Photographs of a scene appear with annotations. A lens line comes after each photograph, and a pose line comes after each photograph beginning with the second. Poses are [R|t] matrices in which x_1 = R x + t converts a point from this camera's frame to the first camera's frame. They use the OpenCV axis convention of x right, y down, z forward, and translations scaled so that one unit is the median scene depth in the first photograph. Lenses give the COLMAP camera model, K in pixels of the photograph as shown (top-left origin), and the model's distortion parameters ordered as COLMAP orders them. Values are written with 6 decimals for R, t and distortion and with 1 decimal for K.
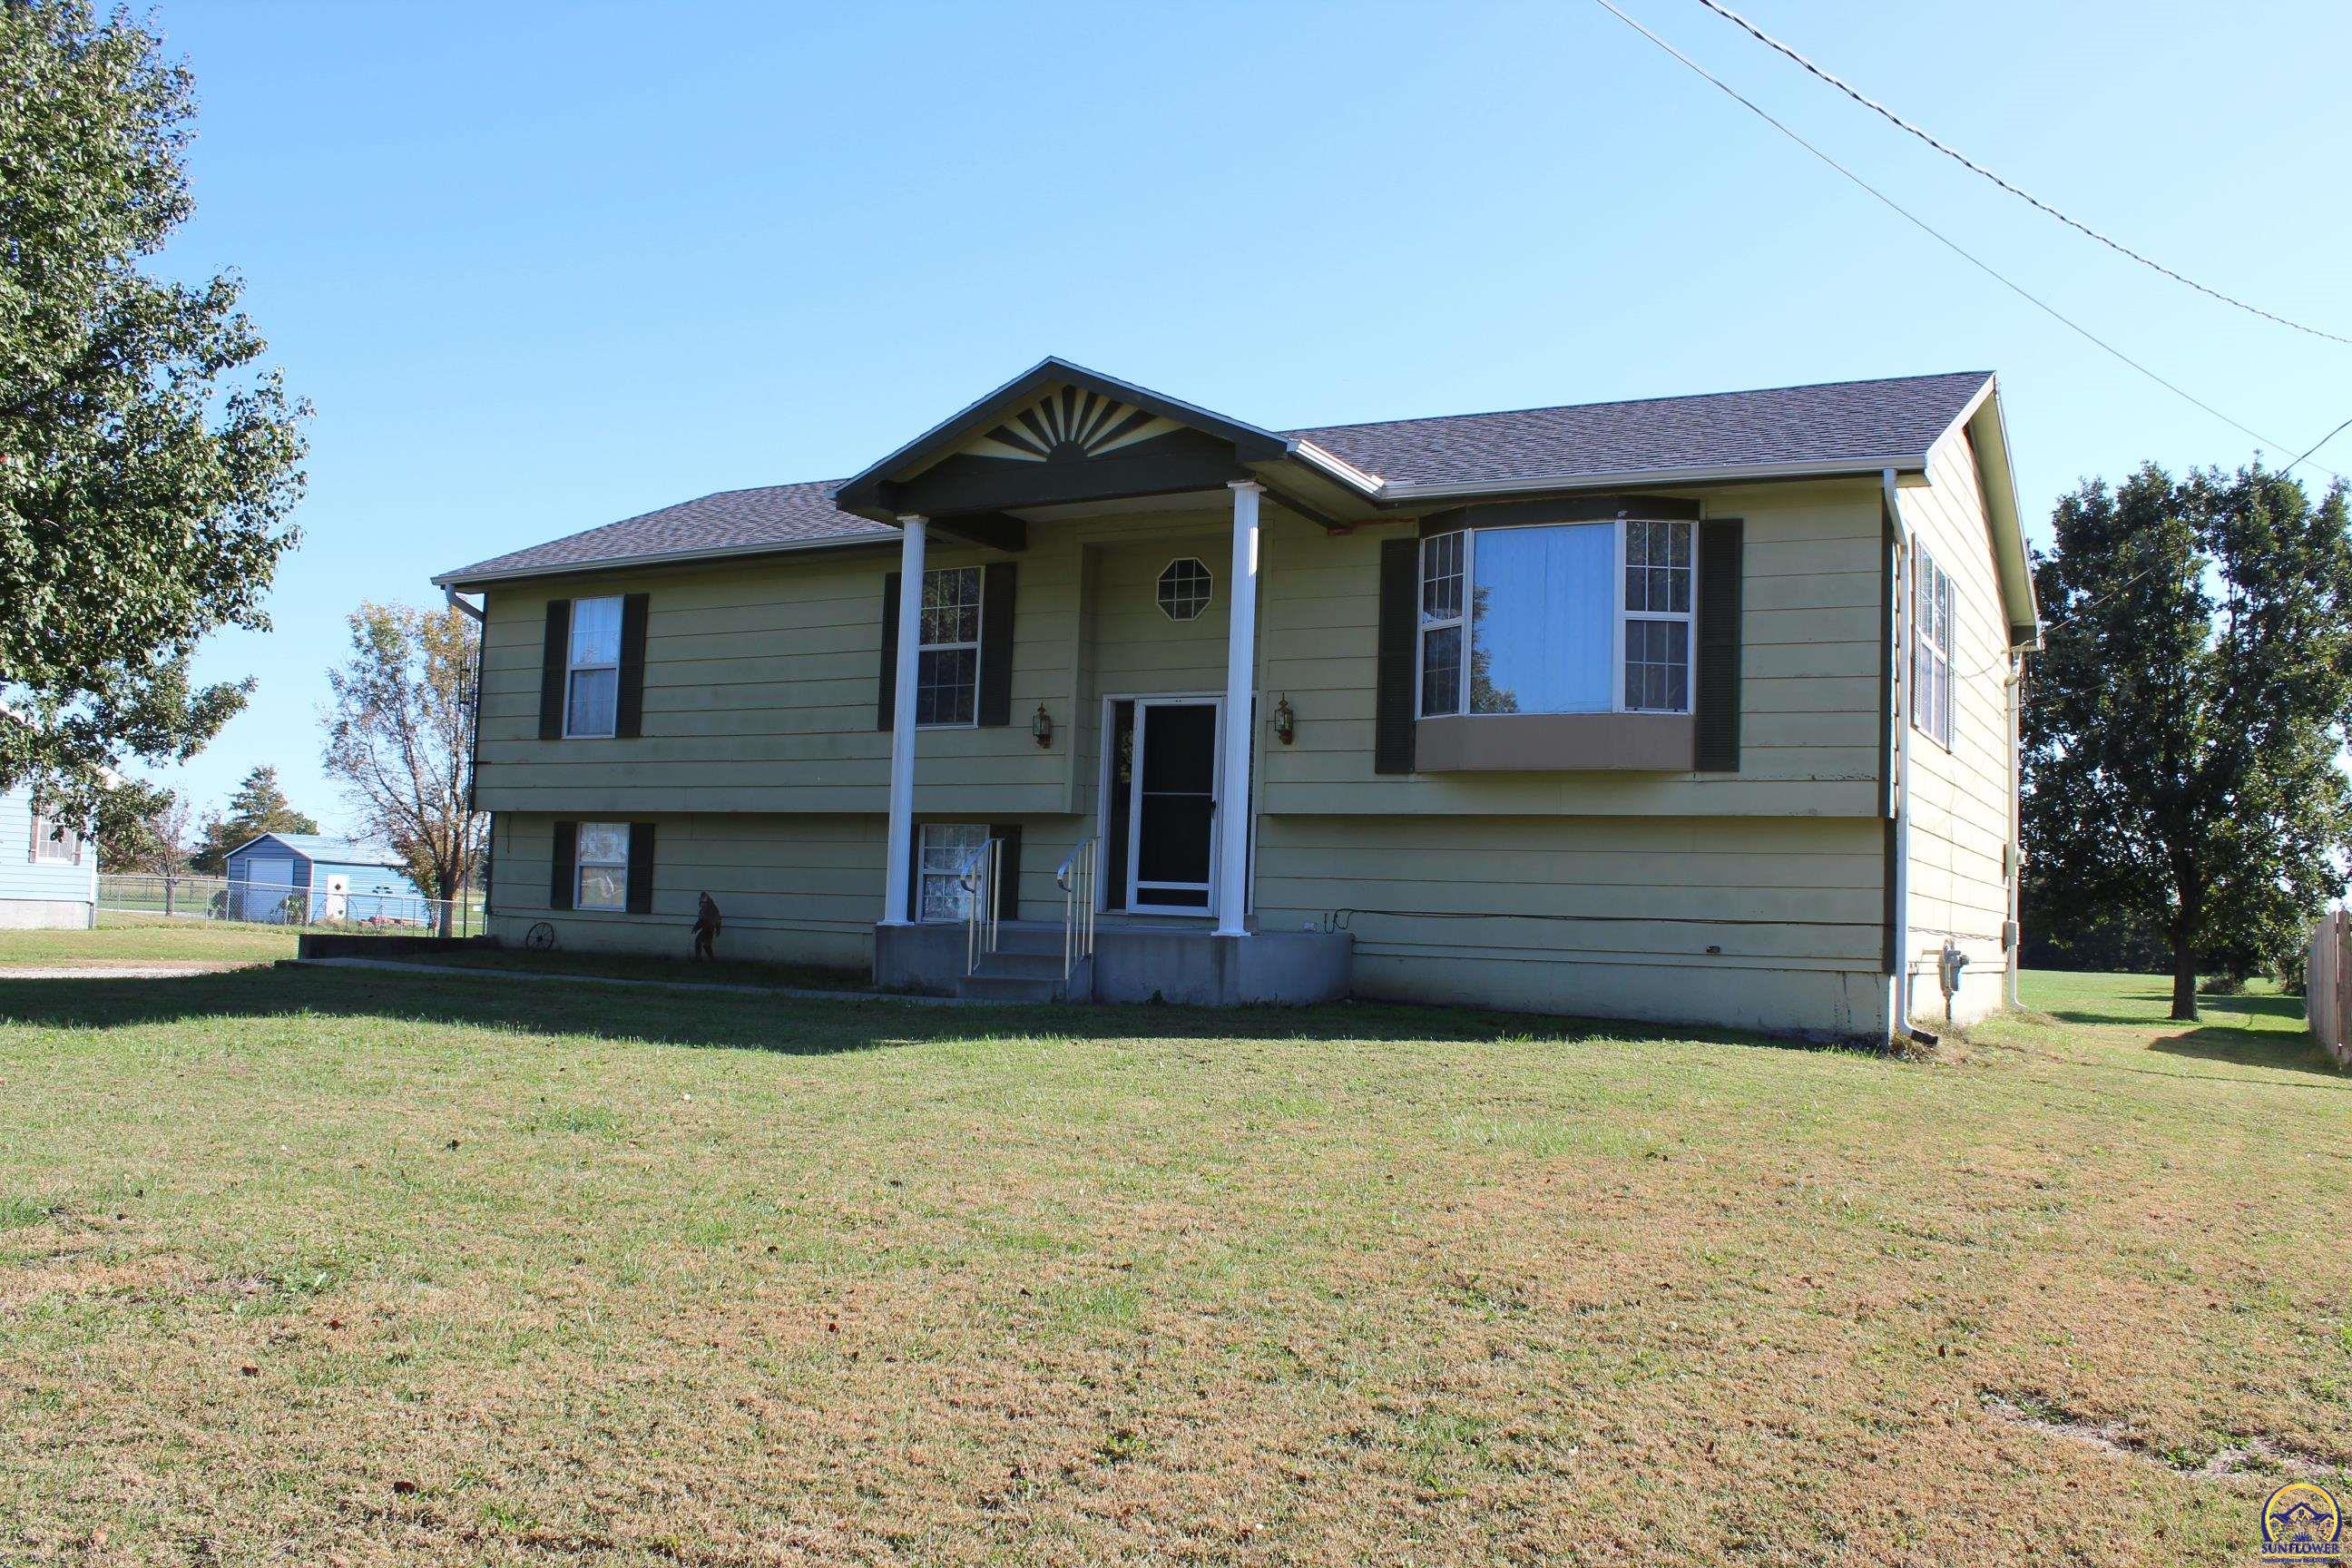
lens RADIAL K [[1980.8, 0, 1180.2], [0, 1980.8, 809.7], [0, 0, 1]] dist [-0.172969, 0.163037]
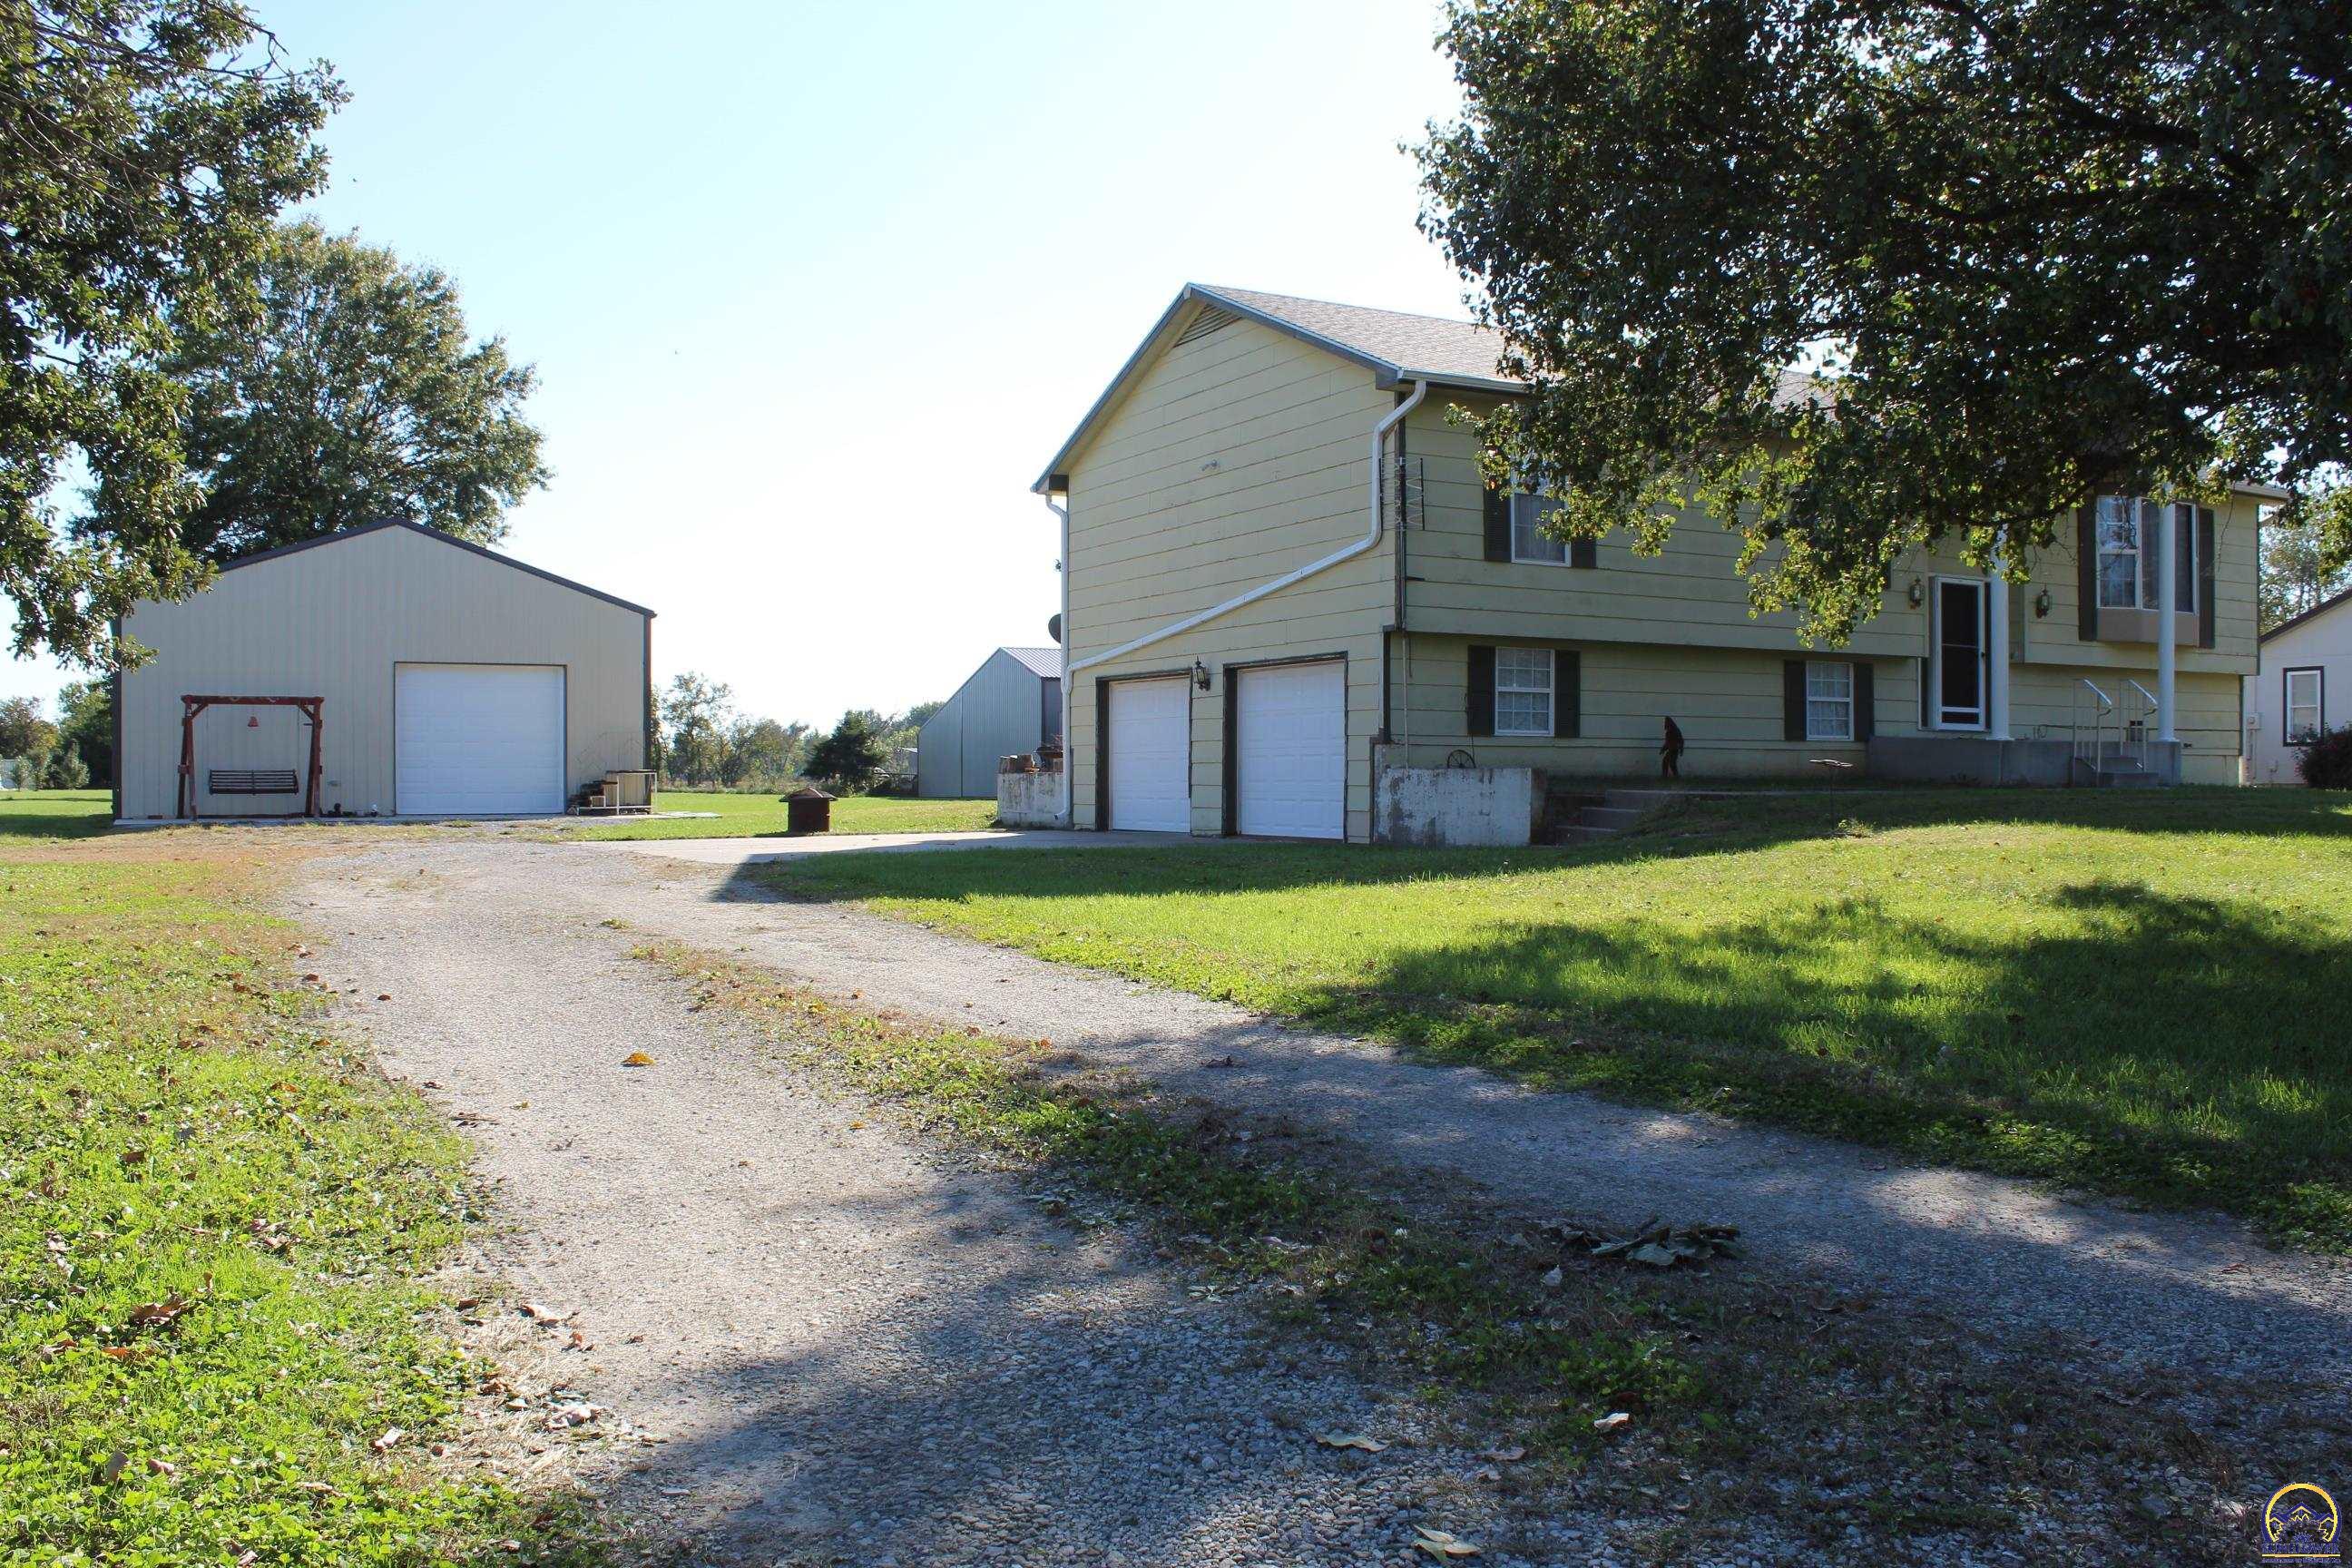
lens RADIAL K [[1980.8, 0, 1180.2], [0, 1980.8, 809.7], [0, 0, 1]] dist [-0.172969, 0.163037]
pose [[0.523855, -0.050400, 0.850315, -1.353185], [-0.030627, 0.996488, 0.077932, 0.016711], [-0.851257, -0.066867, 0.520472, 0.669718]]
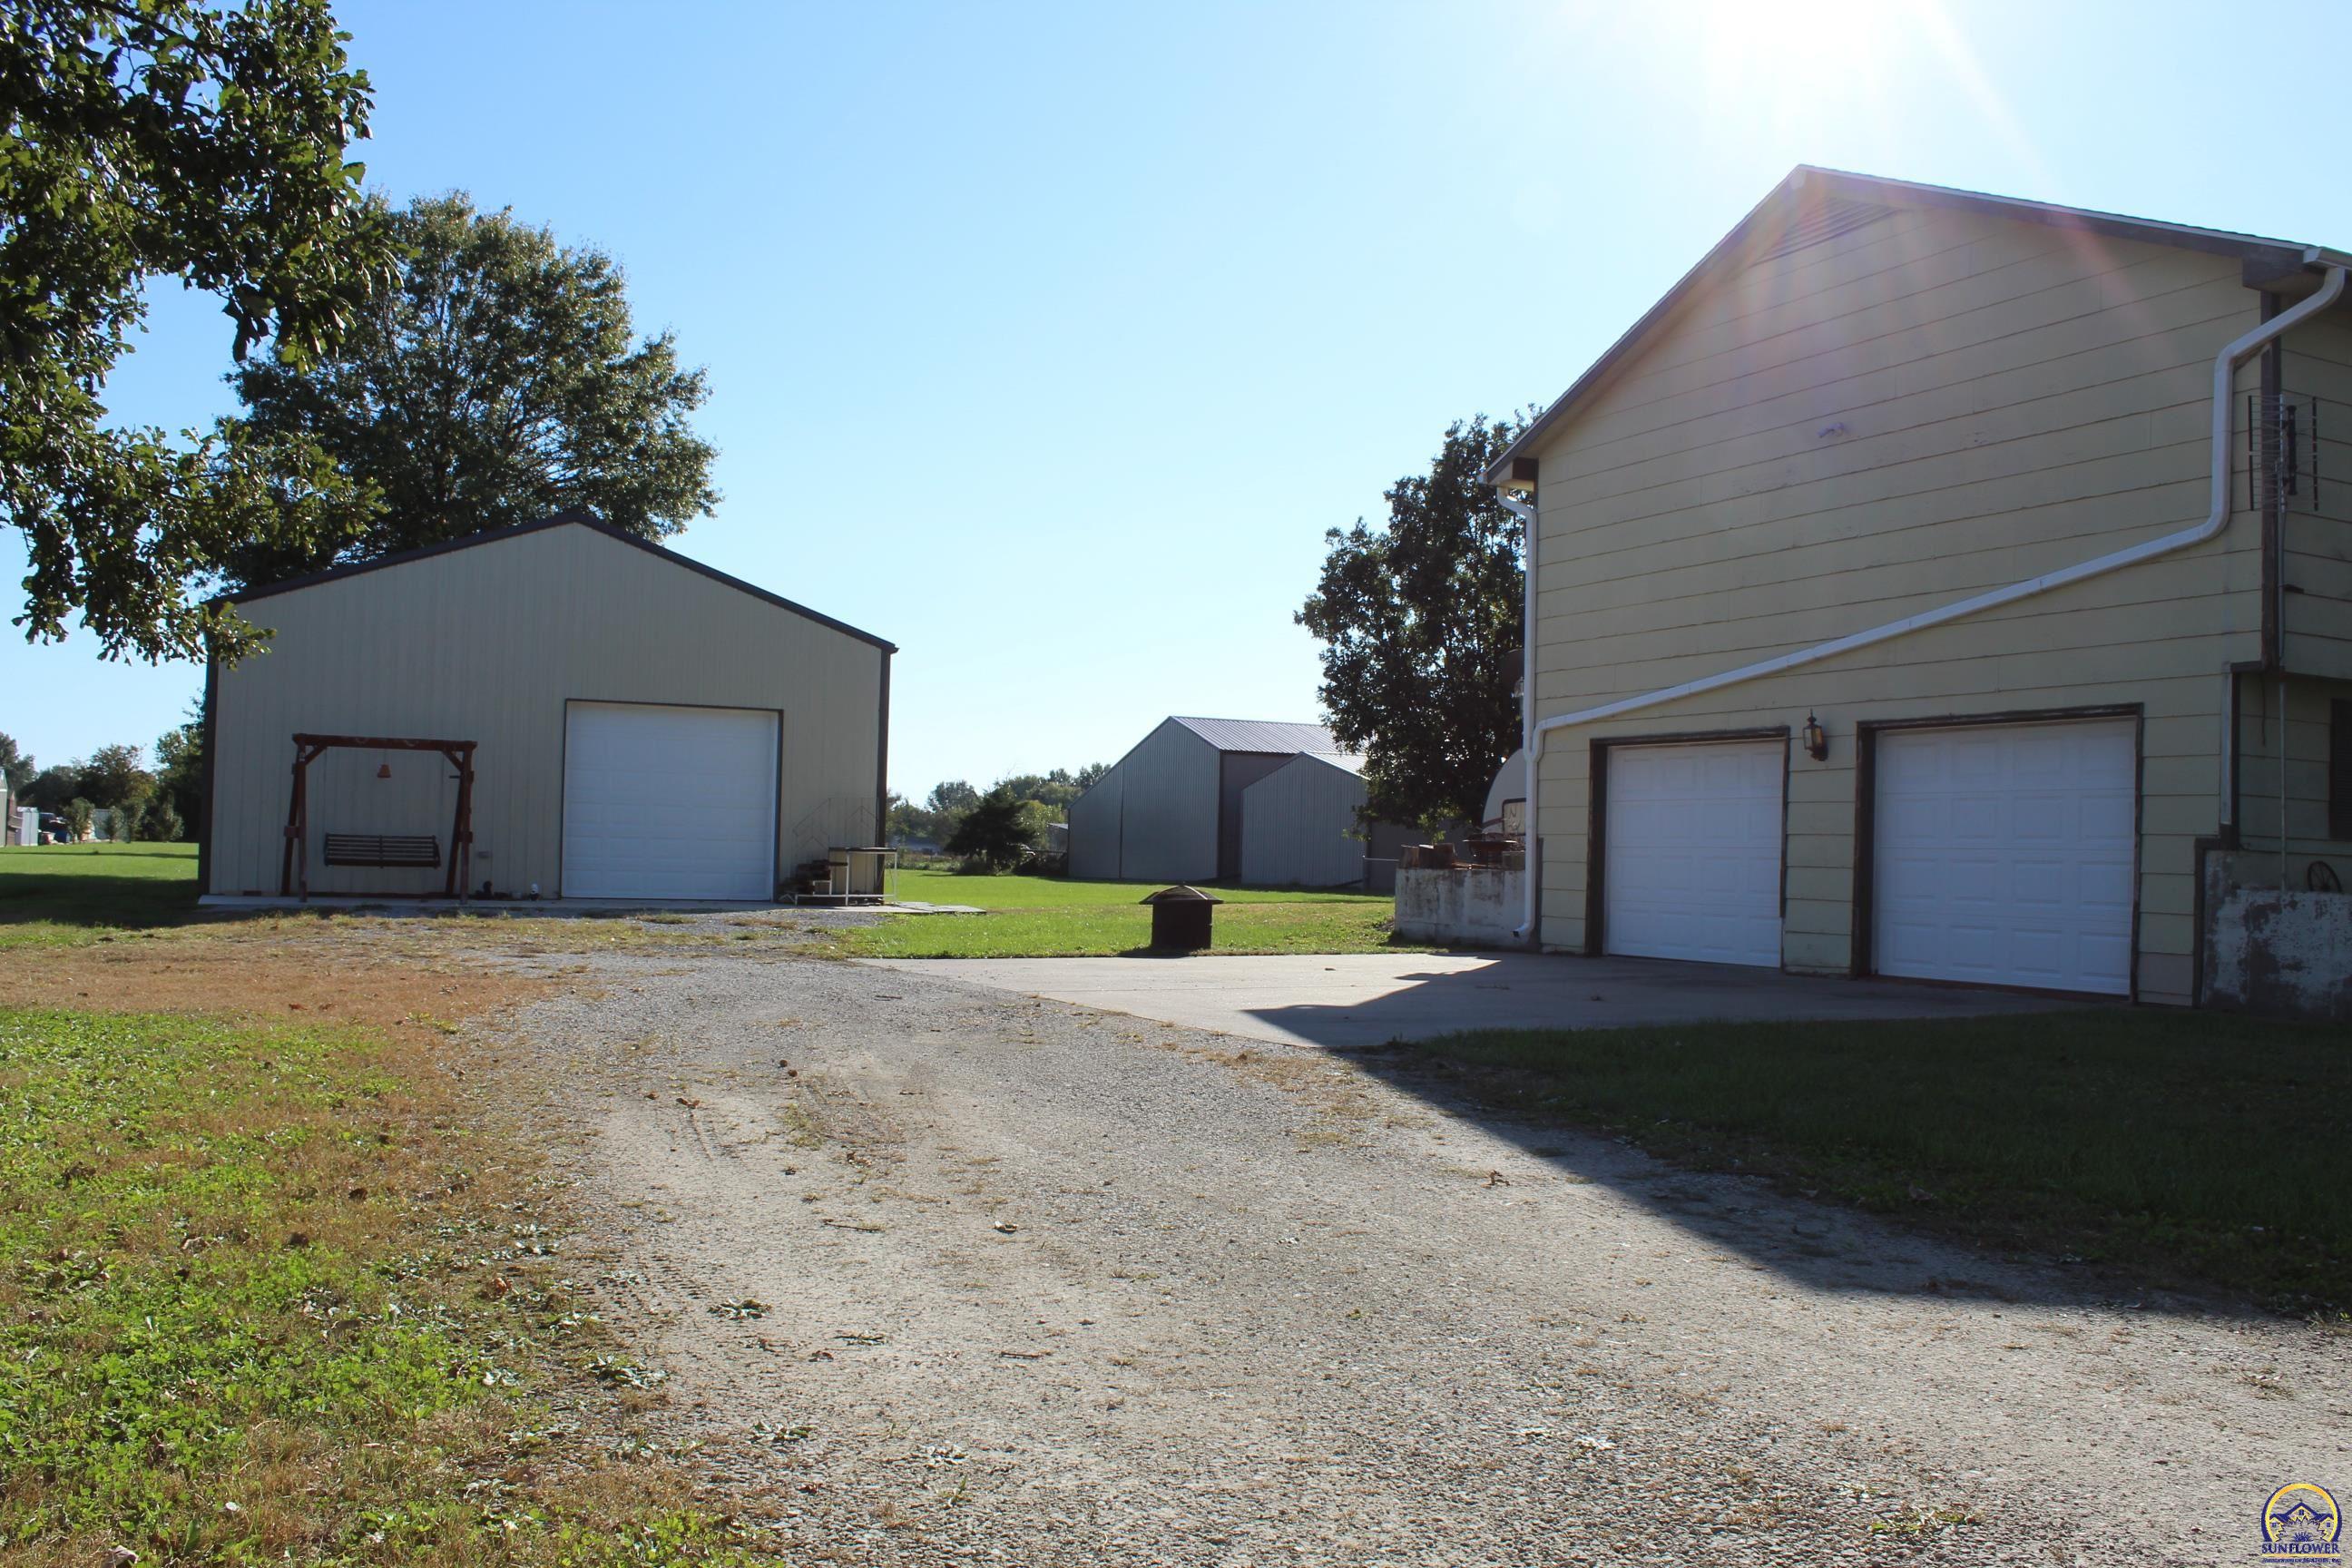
lens RADIAL K [[1980.8, 0, 1180.2], [0, 1980.8, 809.7], [0, 0, 1]] dist [-0.172969, 0.163037]
pose [[0.559304, -0.002637, 0.828959, -1.128439], [-0.053781, 0.997773, 0.039460, 0.040759], [-0.827216, -0.066653, 0.557916, 1.061081]]
